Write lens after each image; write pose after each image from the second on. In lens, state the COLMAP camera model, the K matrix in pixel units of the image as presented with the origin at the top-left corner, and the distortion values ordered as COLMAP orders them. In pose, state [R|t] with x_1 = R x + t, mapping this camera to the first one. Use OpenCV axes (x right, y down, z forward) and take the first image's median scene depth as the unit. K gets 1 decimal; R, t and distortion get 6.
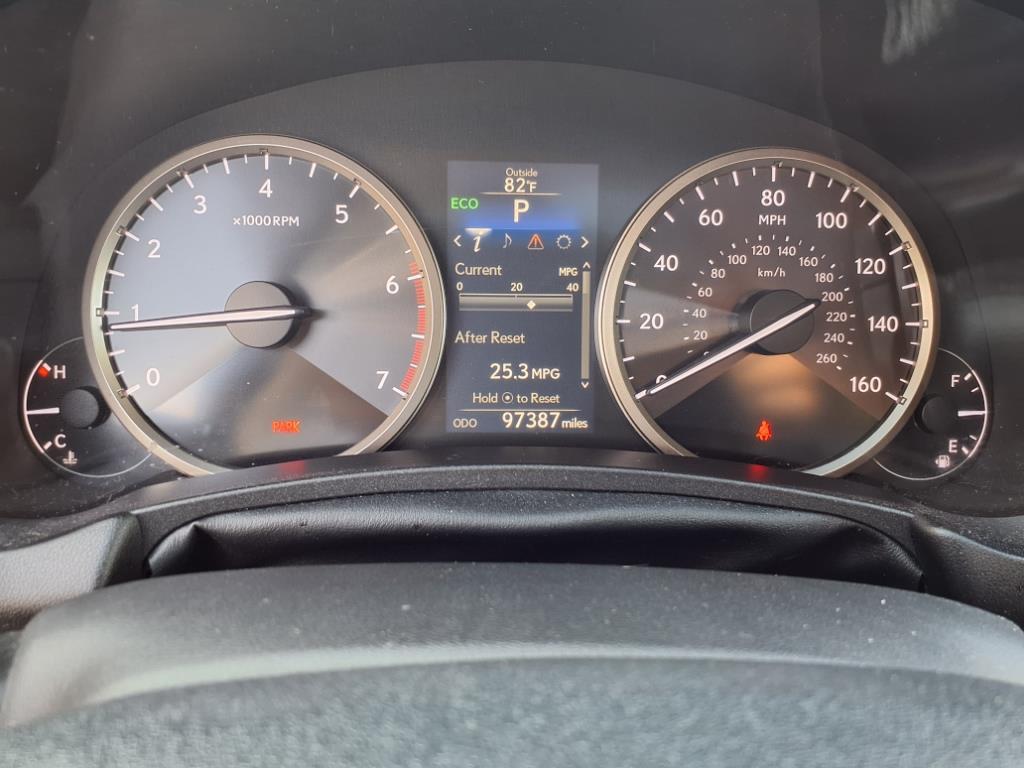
lens RADIAL K [[831.3, 0, 512.0], [0, 831.3, 384.0], [0, 0, 1]] dist [0.043391, -0.131804]
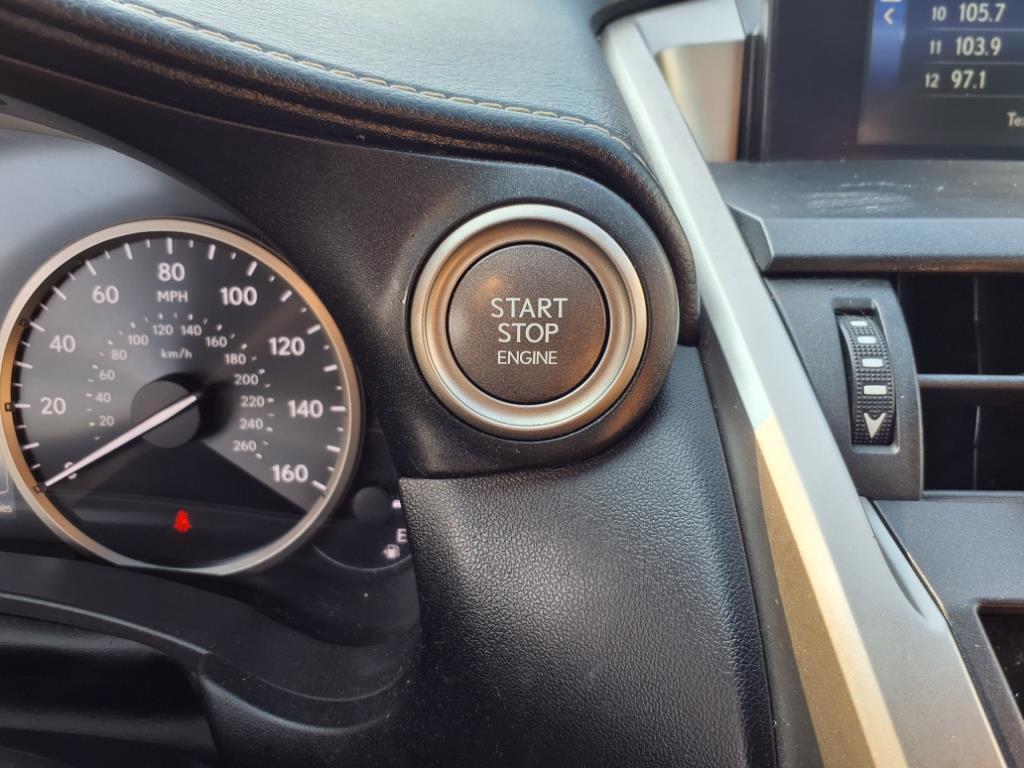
lens RADIAL K [[831.3, 0, 512.0], [0, 831.3, 384.0], [0, 0, 1]] dist [0.043391, -0.131804]
pose [[0.997685, 0.007134, -0.067632, 0.763592], [0.000516, 0.993659, 0.112432, -0.209877], [0.068006, -0.112206, 0.991355, 0.120683]]
